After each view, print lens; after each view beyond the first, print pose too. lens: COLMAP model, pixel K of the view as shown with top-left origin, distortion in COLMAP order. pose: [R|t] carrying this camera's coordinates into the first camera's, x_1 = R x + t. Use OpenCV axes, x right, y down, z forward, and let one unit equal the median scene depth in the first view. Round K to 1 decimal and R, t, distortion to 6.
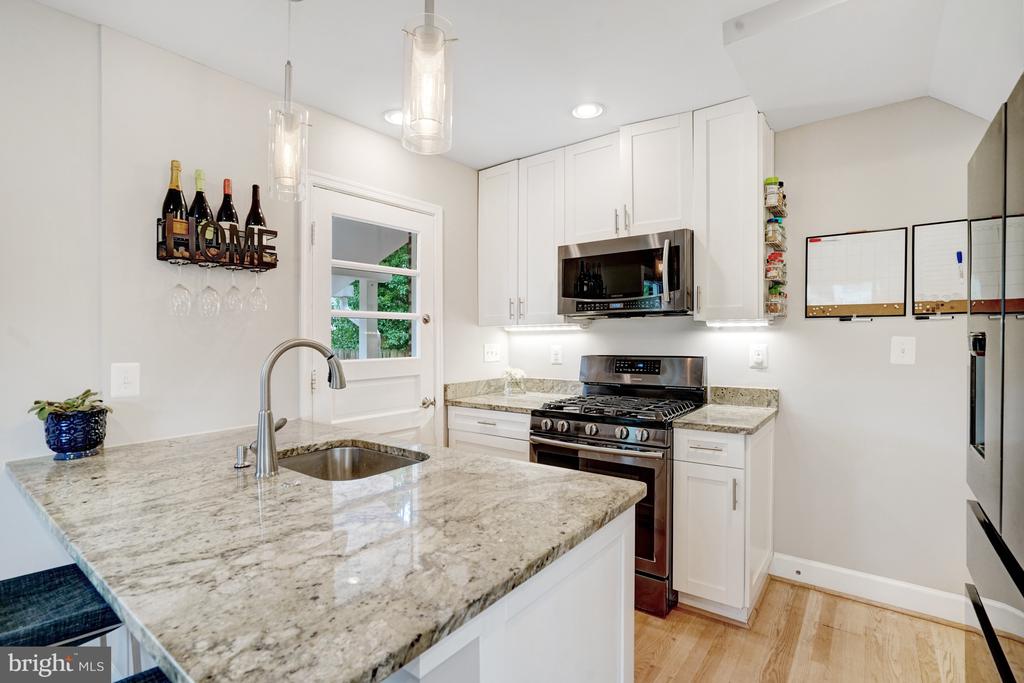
lens RADIAL K [[481.7, 0, 508.0], [0, 481.7, 337.9], [0, 0, 1]] dist [-0.029155, 0.002951]
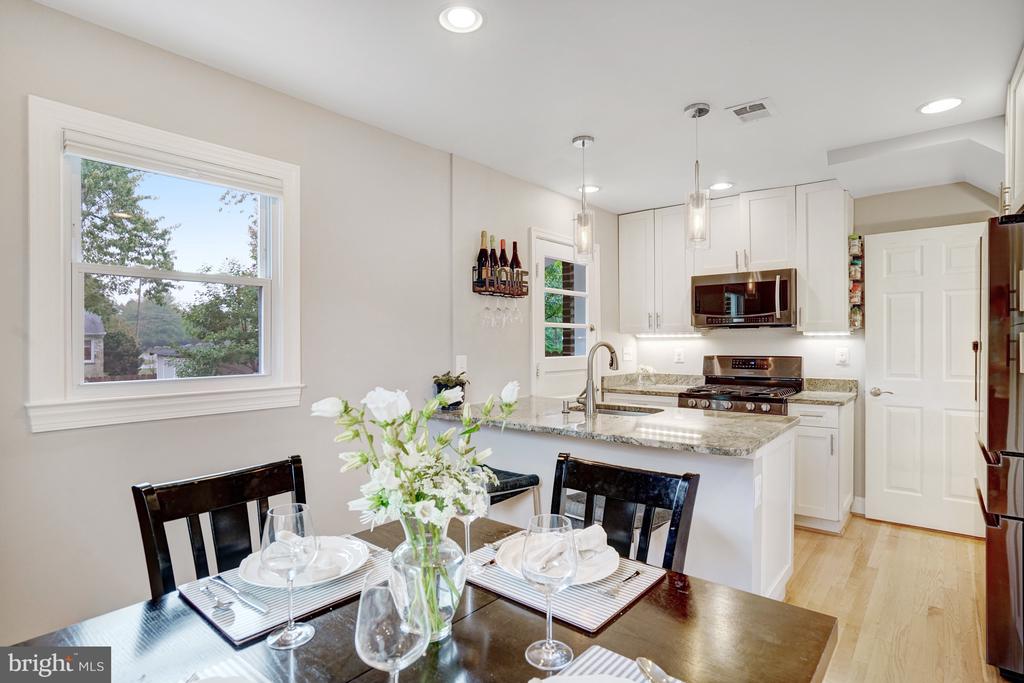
lens RADIAL K [[520.4, 0, 509.6], [0, 520.4, 336.5], [0, 0, 1]] dist [-0.016994, 0.000761]
pose [[0.999318, 0.007654, -0.036113, -0.408540], [-0.008119, 0.999886, -0.012749, 0.006077], [0.036012, 0.013033, 0.999266, -0.570960]]
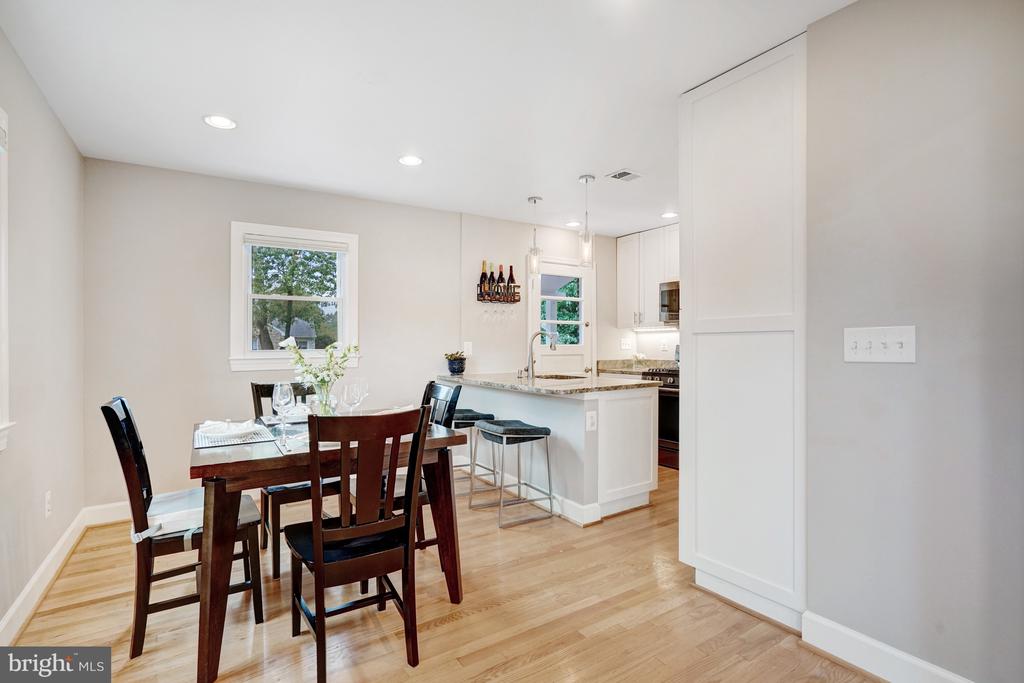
lens RADIAL K [[481.7, 0, 506.1], [0, 481.7, 323.3], [0, 0, 1]] dist [-0.029155, 0.002951]
pose [[0.943770, -0.006818, -0.330532, 0.172540], [-0.007206, 0.999126, -0.041184, 0.041368], [0.330524, 0.041250, 0.942896, -0.981643]]
